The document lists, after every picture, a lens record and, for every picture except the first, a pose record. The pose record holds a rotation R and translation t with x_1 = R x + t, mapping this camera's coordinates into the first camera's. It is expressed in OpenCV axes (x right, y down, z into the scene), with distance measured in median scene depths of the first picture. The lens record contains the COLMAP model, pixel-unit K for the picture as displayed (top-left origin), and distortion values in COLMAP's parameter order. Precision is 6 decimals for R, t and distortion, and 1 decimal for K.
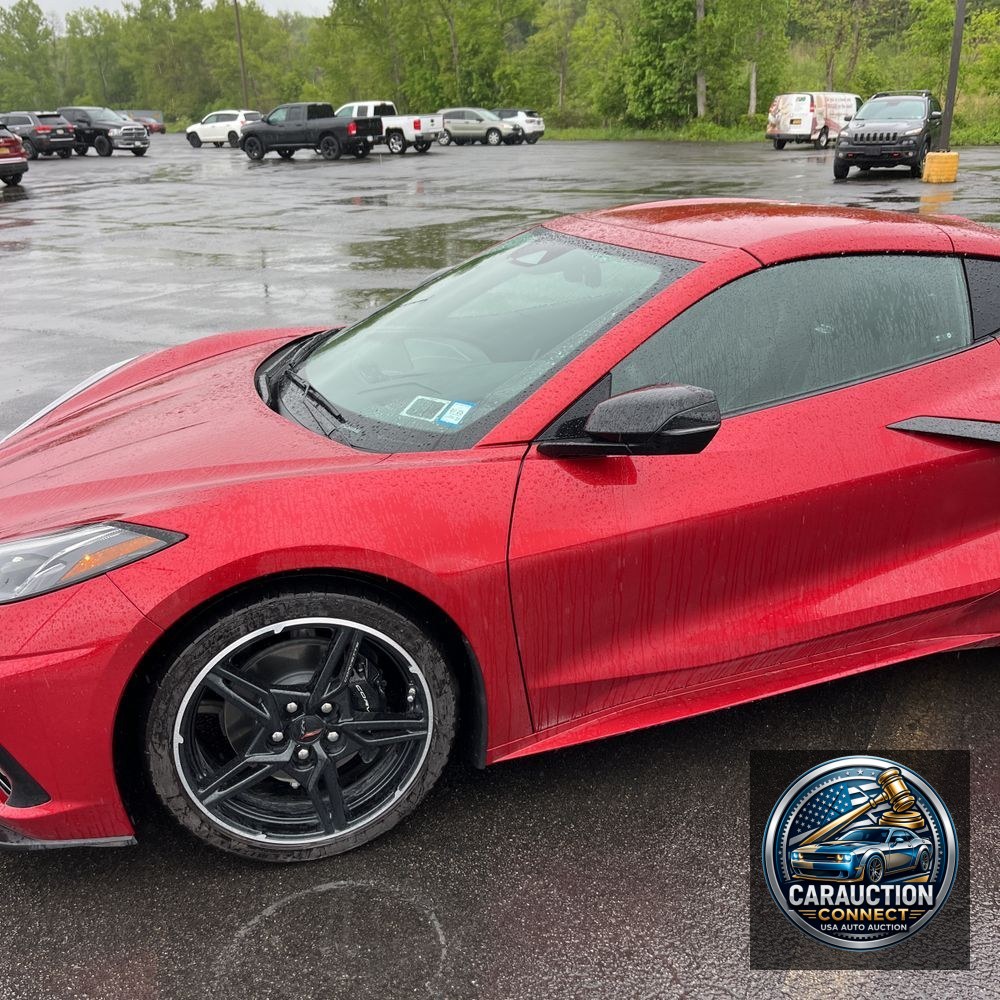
lens RADIAL K [[1013.9, 0, 488.3], [0, 1013.9, 514.4], [0, 0, 1]] dist [0.021812, 0.000000]
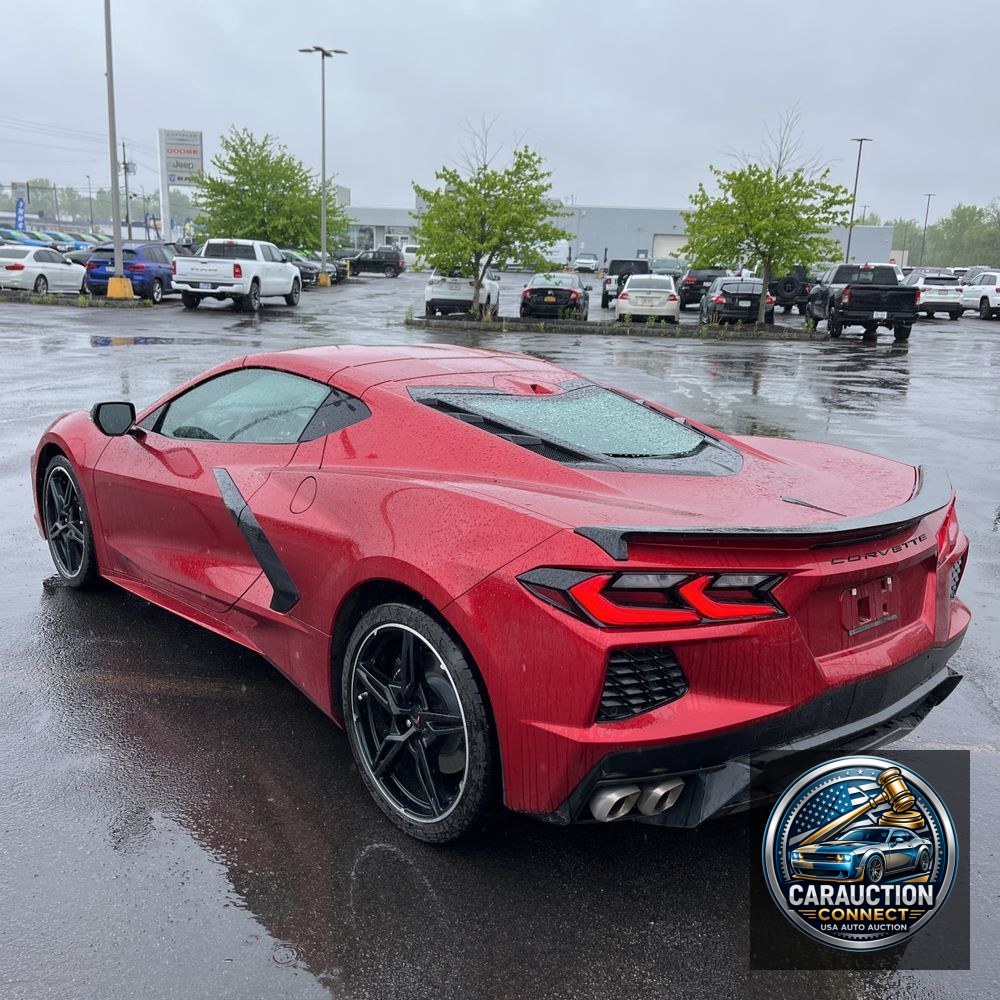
lens RADIAL K [[1013.9, 0, 497.5], [0, 1013.9, 506.5], [0, 0, 1]] dist [0.021812, 0.000000]
pose [[0.419238, 0.244747, -0.874265, 0.113807], [-0.369685, 0.925547, 0.081828, -0.018753], [0.829200, 0.288897, 0.478504, 0.035269]]
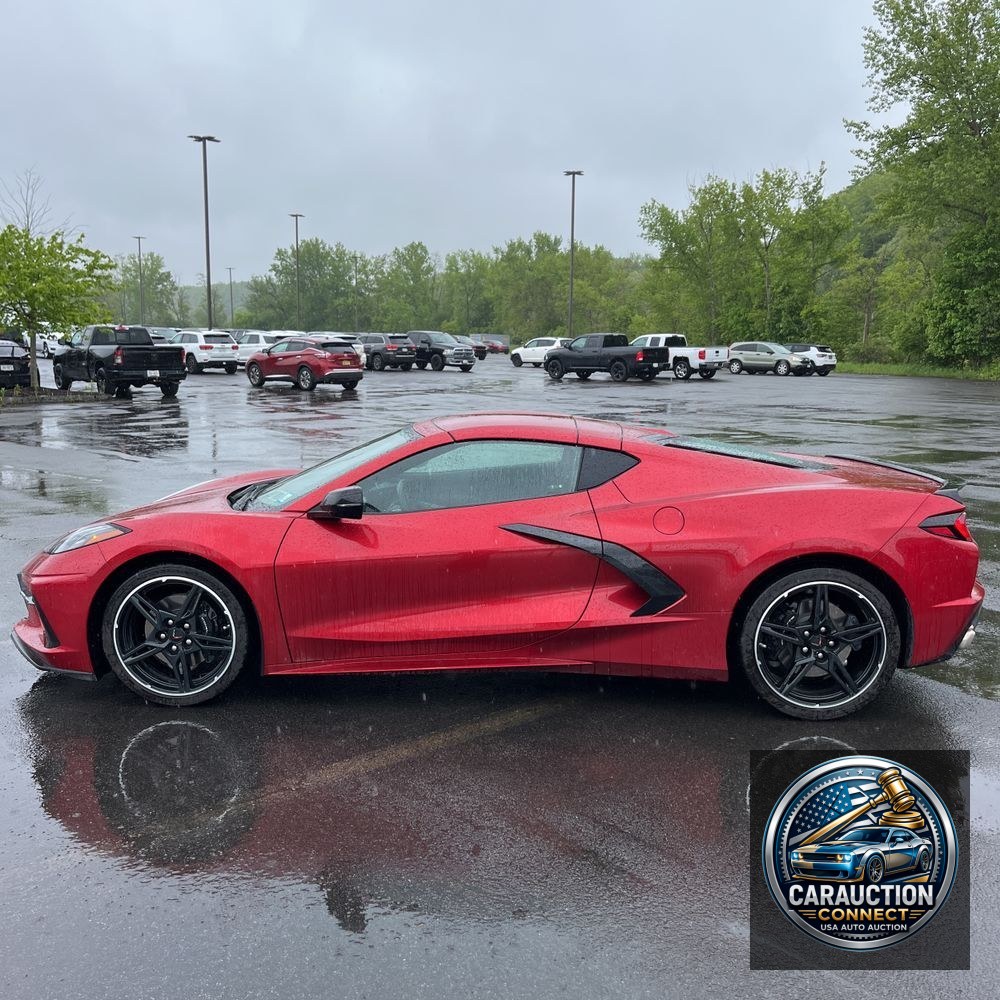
lens RADIAL K [[1013.9, 0, 509.4], [0, 1013.9, 497.3], [0, 0, 1]] dist [0.021812, 0.000000]
pose [[0.954203, 0.080263, -0.288191, 0.053741], [-0.141723, 0.969659, -0.199189, 0.013052], [0.263460, 0.230910, 0.936627, -0.042922]]
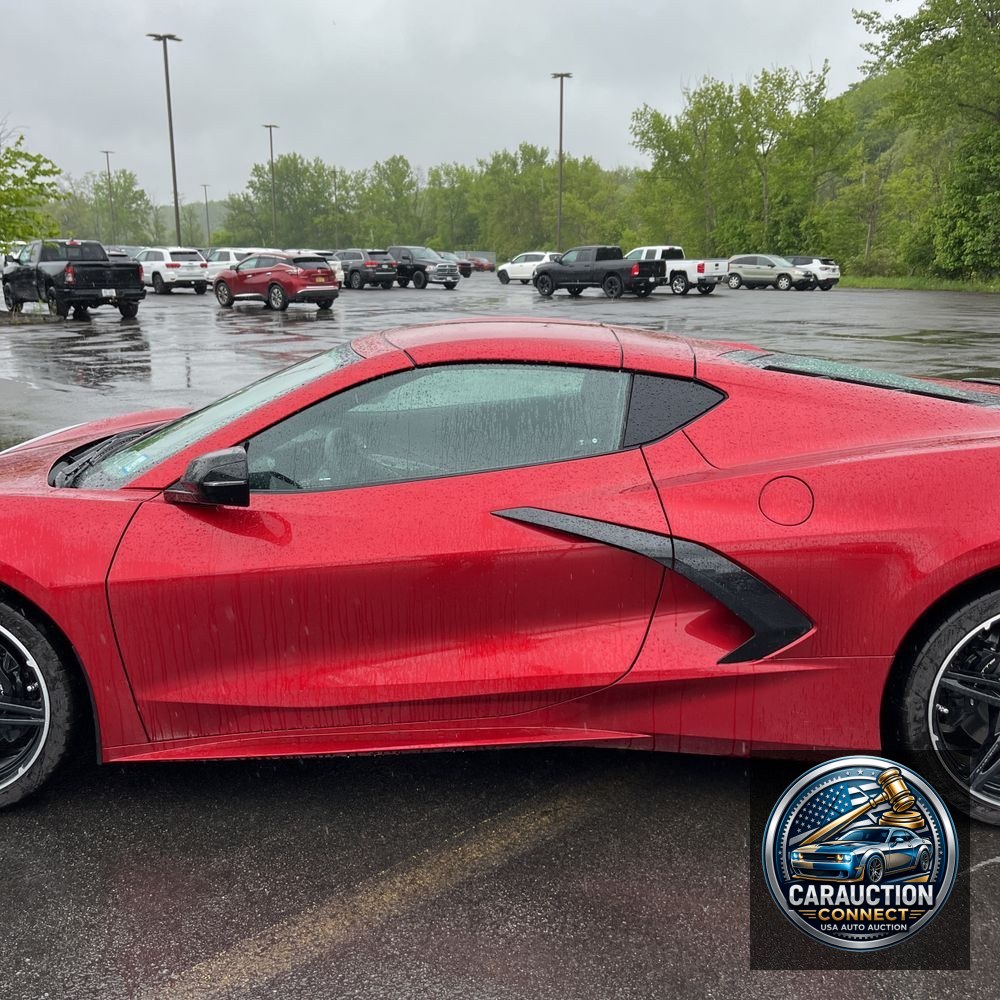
lens RADIAL K [[1013.9, 0, 502.4], [0, 1013.9, 502.6], [0, 0, 1]] dist [0.021812, 0.000000]
pose [[0.956555, 0.092936, -0.276343, 0.040076], [-0.130308, 0.984176, -0.120072, 0.001849], [0.260811, 0.150865, 0.953529, -0.002355]]
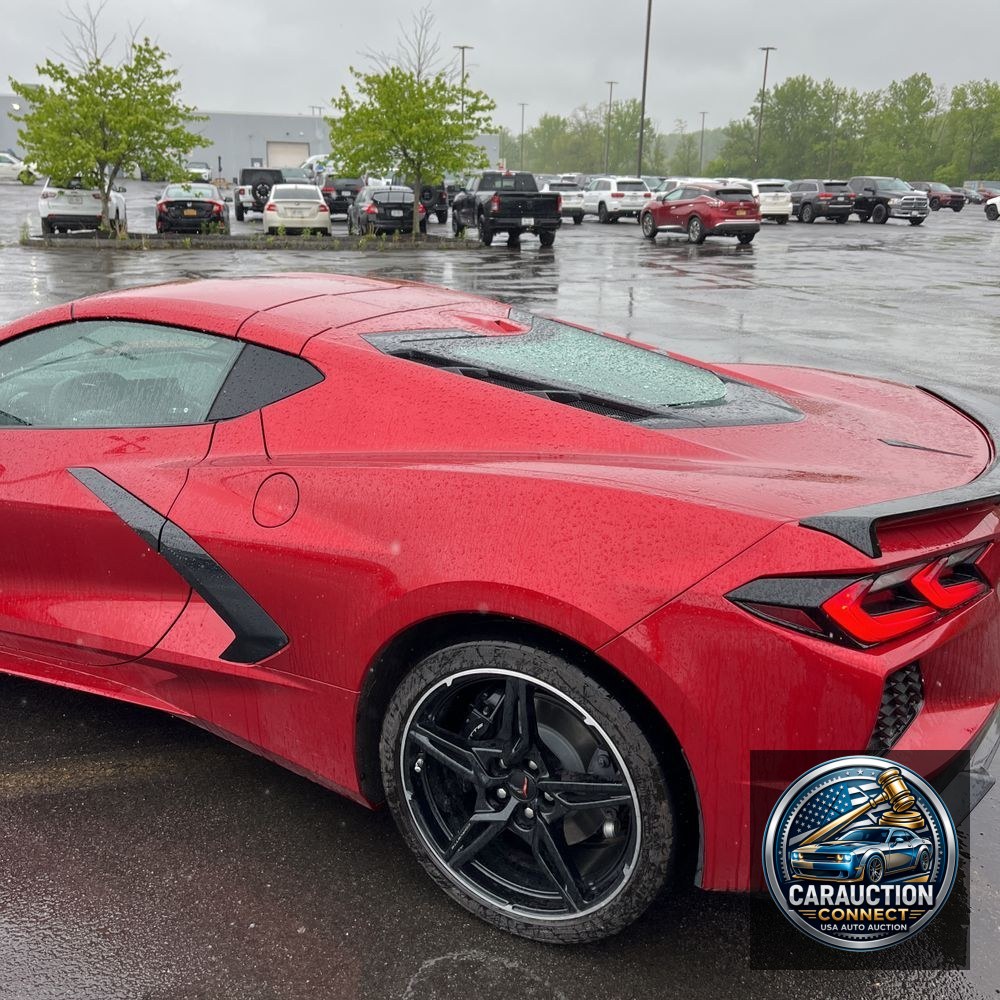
lens RADIAL K [[1013.9, 0, 490.5], [0, 1013.9, 493.2], [0, 0, 1]] dist [0.021812, 0.000000]
pose [[0.714045, 0.237411, -0.658617, 0.084151], [-0.287667, 0.957157, 0.033149, -0.013275], [0.638269, 0.165793, 0.751748, 0.025789]]
